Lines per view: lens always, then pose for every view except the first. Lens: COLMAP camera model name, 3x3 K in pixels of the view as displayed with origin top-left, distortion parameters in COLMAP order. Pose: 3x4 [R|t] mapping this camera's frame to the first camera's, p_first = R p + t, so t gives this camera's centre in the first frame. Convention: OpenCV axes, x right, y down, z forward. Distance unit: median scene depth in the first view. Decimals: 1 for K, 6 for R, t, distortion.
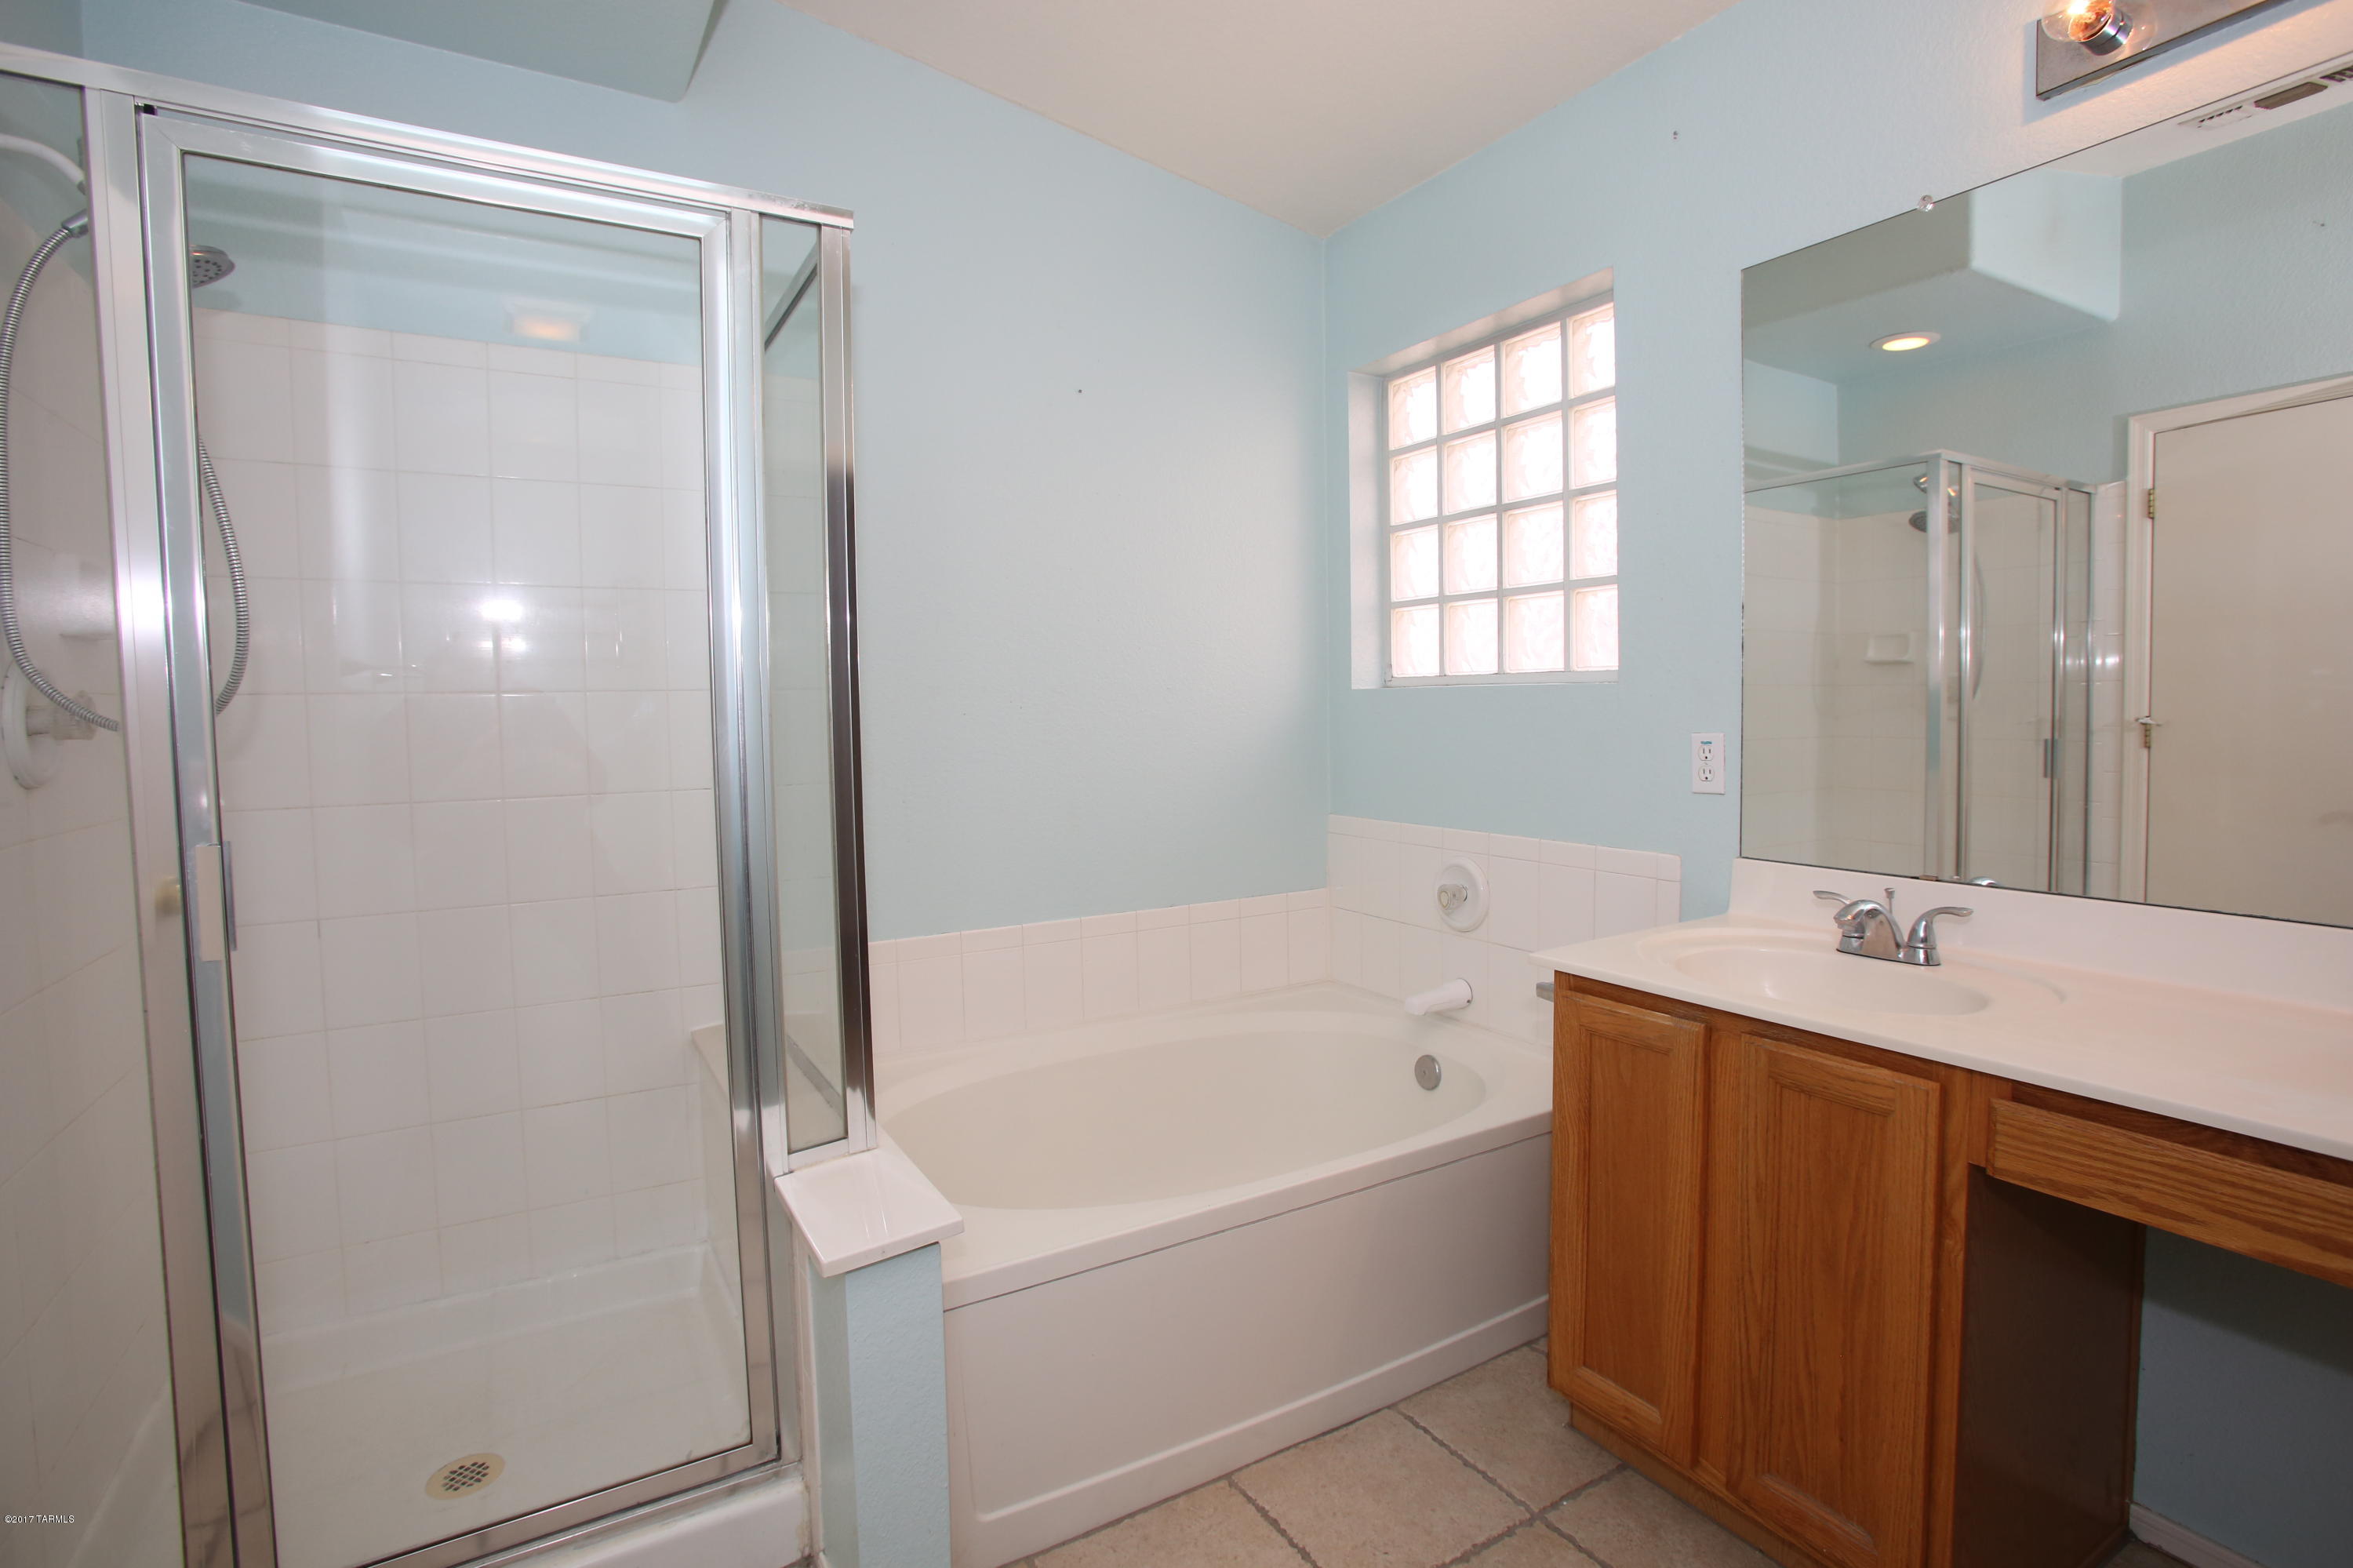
lens RADIAL K [[1137.5, 0, 1180.8], [0, 1137.5, 781.1], [0, 0, 1]] dist [-0.075988, 0.029445]
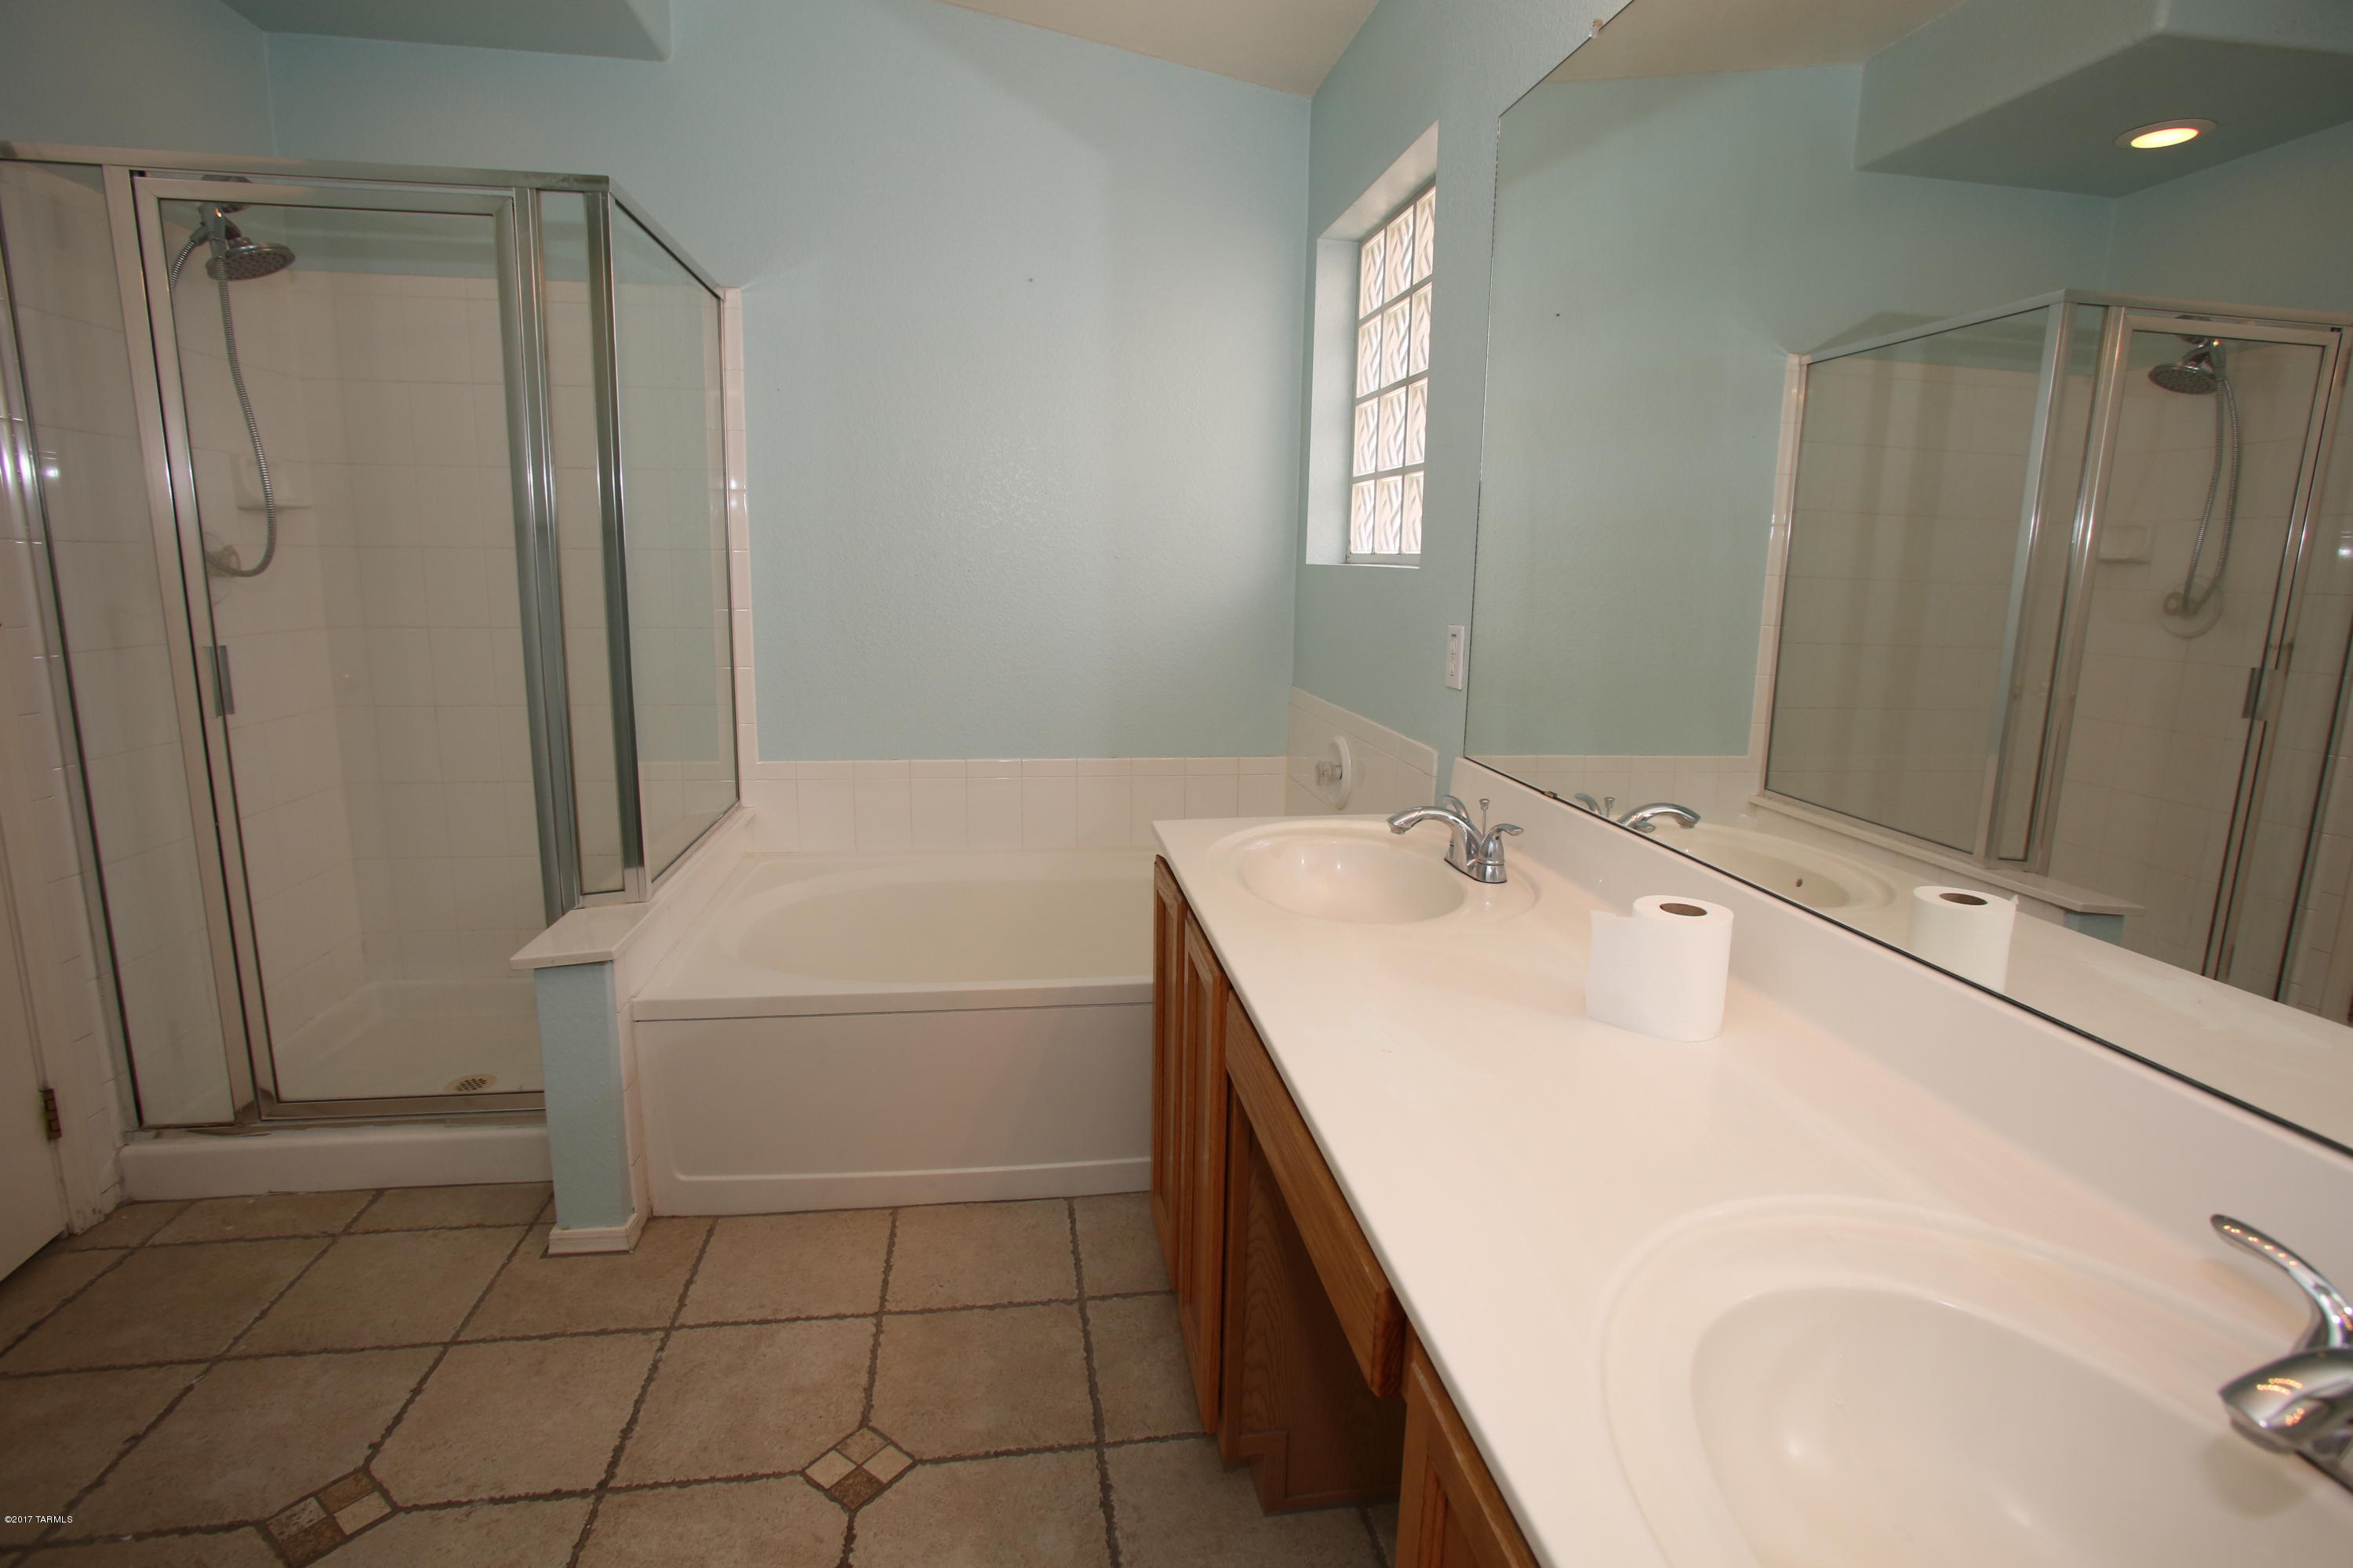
lens RADIAL K [[1137.5, 0, 1179.5], [0, 1137.5, 783.0], [0, 0, 1]] dist [-0.075988, 0.029445]
pose [[0.927391, 0.106286, -0.358677, 0.431681], [-0.060003, 0.988638, 0.137818, -0.020705], [0.369250, -0.106289, 0.923232, 0.005360]]
